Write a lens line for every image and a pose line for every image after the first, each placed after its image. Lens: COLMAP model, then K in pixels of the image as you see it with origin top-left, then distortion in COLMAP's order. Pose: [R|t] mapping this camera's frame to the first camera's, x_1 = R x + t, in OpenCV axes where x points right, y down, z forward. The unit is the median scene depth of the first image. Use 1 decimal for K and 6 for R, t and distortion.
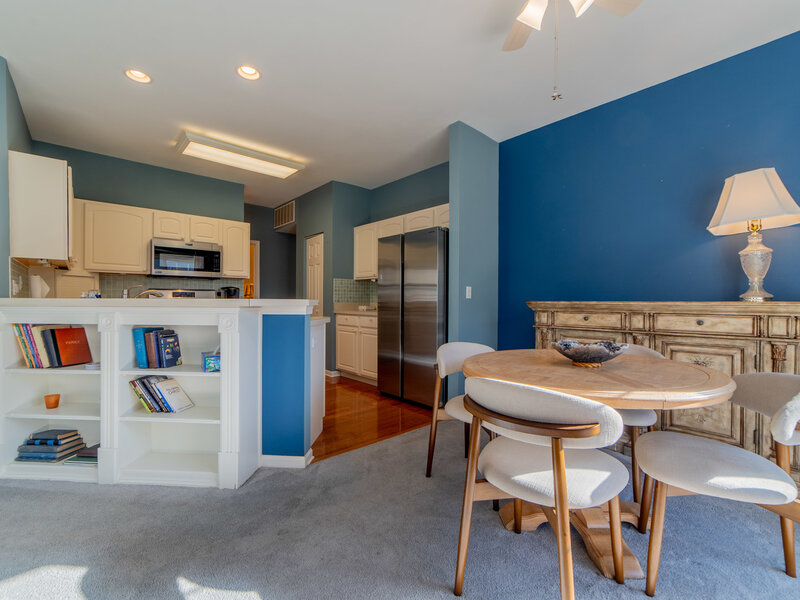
lens RADIAL K [[358.9, 0, 405.4], [0, 358.9, 301.1], [0, 0, 1]] dist [-0.000033, 0.000647]
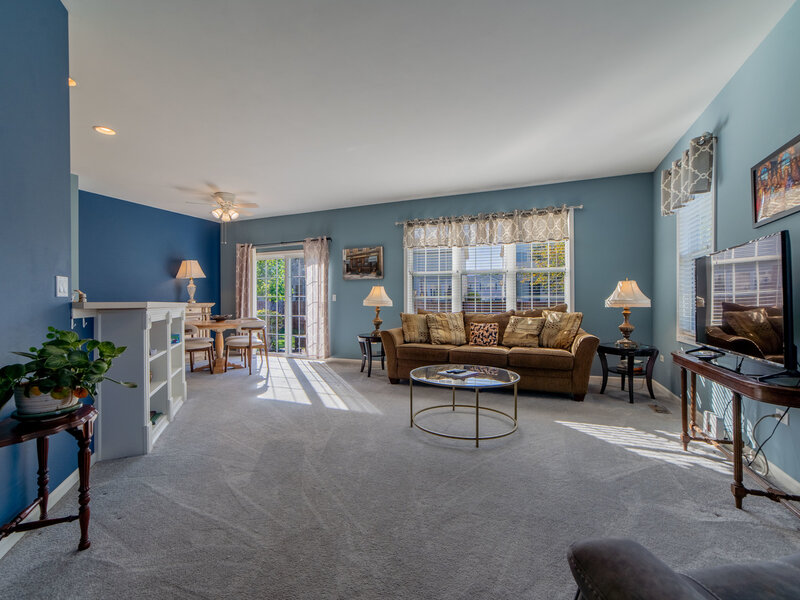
lens RADIAL K [[358.9, 0, 386.5], [0, 358.9, 298.9], [0, 0, 1]] dist [-0.000033, 0.000647]
pose [[-0.396720, 0.005580, 0.917923, -1.976493], [0.005359, 0.999979, -0.003762, -0.009185], [-0.917924, 0.003427, -0.396742, 0.569715]]
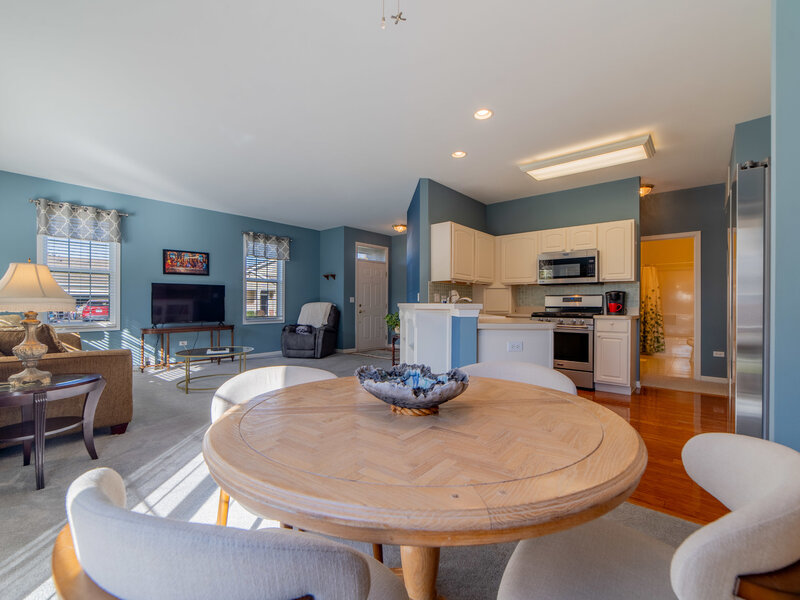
lens RADIAL K [[358.9, 0, 404.6], [0, 358.9, 303.6], [0, 0, 1]] dist [-0.000033, 0.000647]
pose [[0.131099, -0.003907, -0.991362, 0.667656], [-0.005153, 0.999976, -0.004622, 0.002192], [0.991356, 0.005714, 0.131076, 0.556274]]
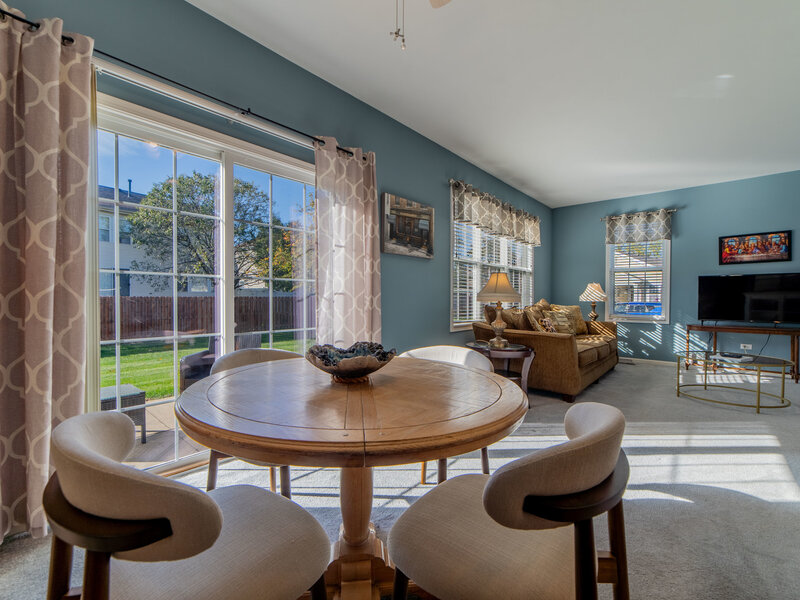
lens RADIAL K [[358.9, 0, 396.1], [0, 358.9, 300.7], [0, 0, 1]] dist [-0.000033, 0.000647]
pose [[-0.993851, -0.008360, -0.110408, 0.281688], [-0.009969, 0.999852, 0.014026, 0.002850], [0.110274, 0.015040, -0.993787, 1.089422]]
